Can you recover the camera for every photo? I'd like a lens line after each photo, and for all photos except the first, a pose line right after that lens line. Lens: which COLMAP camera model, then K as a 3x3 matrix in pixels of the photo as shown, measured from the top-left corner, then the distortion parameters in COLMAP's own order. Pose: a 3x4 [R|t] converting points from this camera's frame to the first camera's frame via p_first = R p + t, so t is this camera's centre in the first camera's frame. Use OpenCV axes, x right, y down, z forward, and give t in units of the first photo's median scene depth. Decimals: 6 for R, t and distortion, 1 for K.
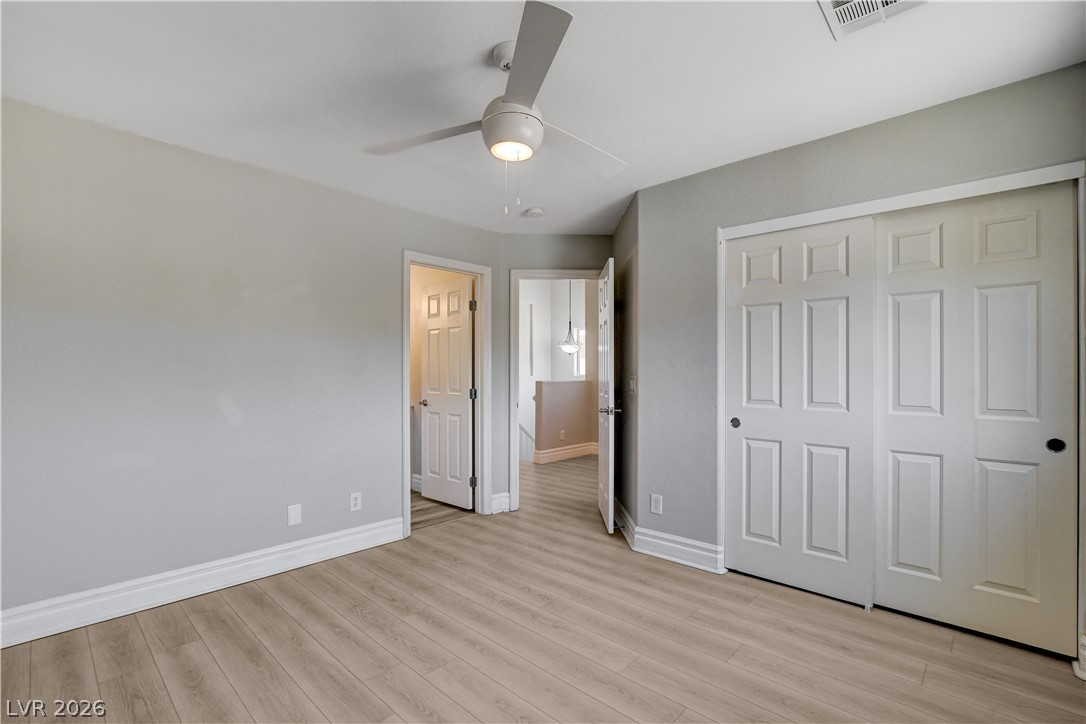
lens RADIAL K [[490.1, 0, 542.6], [0, 490.1, 367.0], [0, 0, 1]] dist [-0.021568, 0.001358]
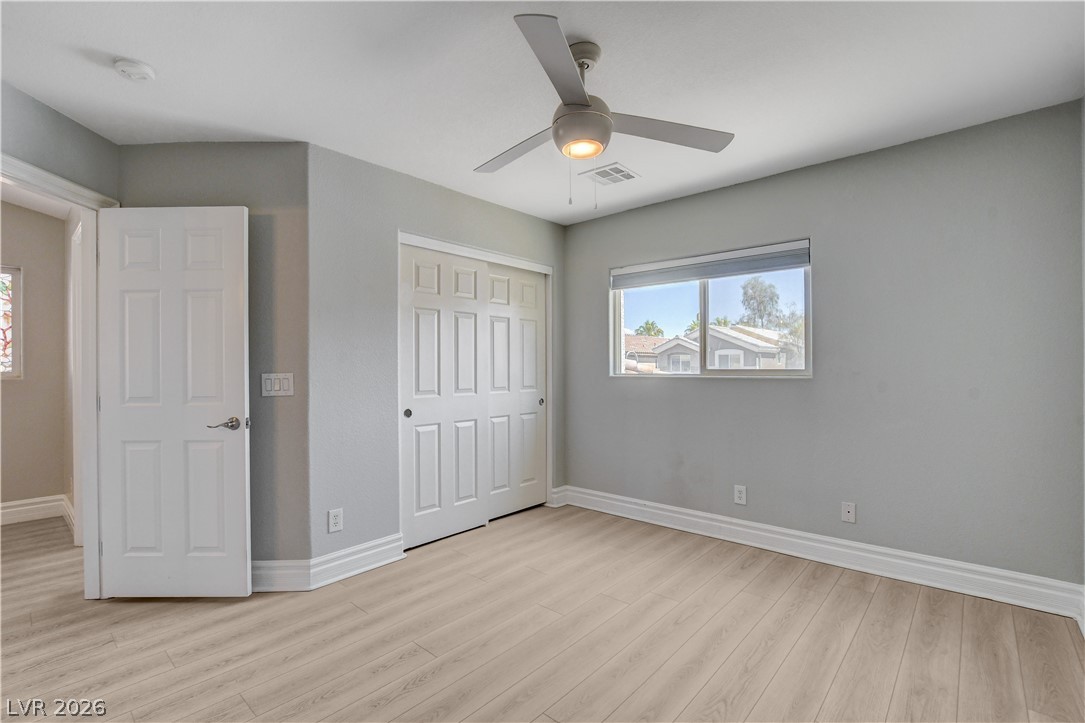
lens RADIAL K [[489.6, 0, 542.1], [0, 489.6, 366.5], [0, 0, 1]] dist [-0.021568, 0.001358]
pose [[-0.026209, -0.000778, 0.999656, -0.760371], [-0.002787, 0.999996, 0.000705, 0.008259], [-0.999653, -0.002768, -0.026211, 0.787195]]
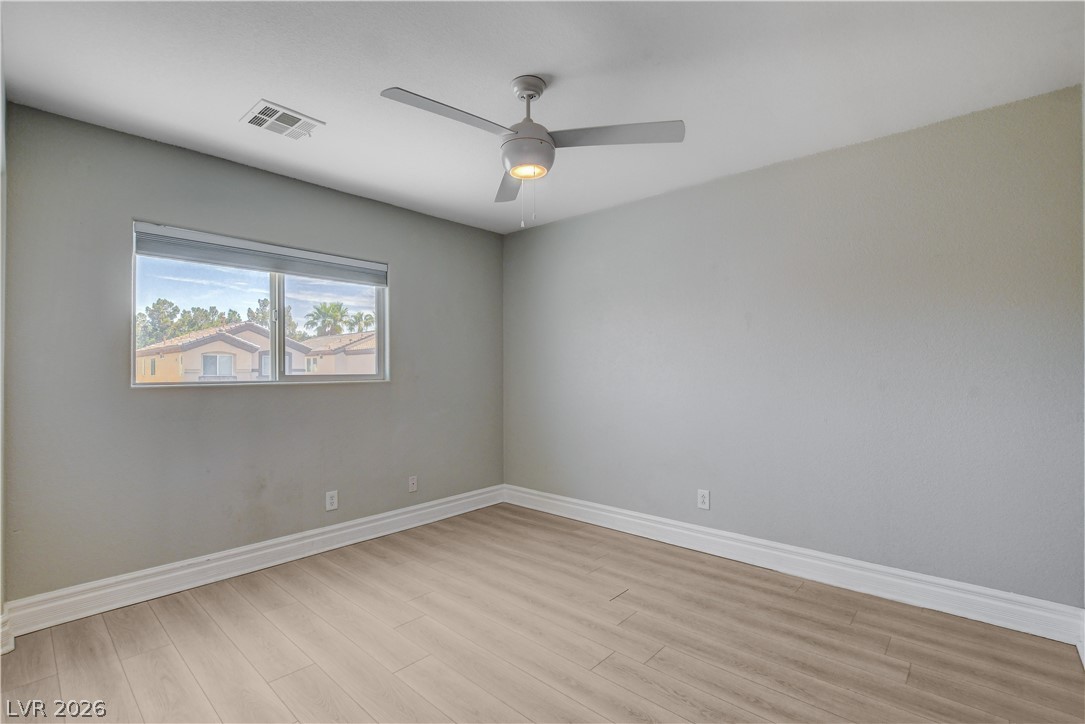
lens RADIAL K [[489.6, 0, 542.1], [0, 489.6, 367.0], [0, 0, 1]] dist [-0.021568, 0.001358]
pose [[-0.999867, 0.006142, -0.015094, -0.054412], [0.006361, 0.999874, -0.014515, 0.017095], [0.015003, -0.014609, -0.999781, 1.494010]]
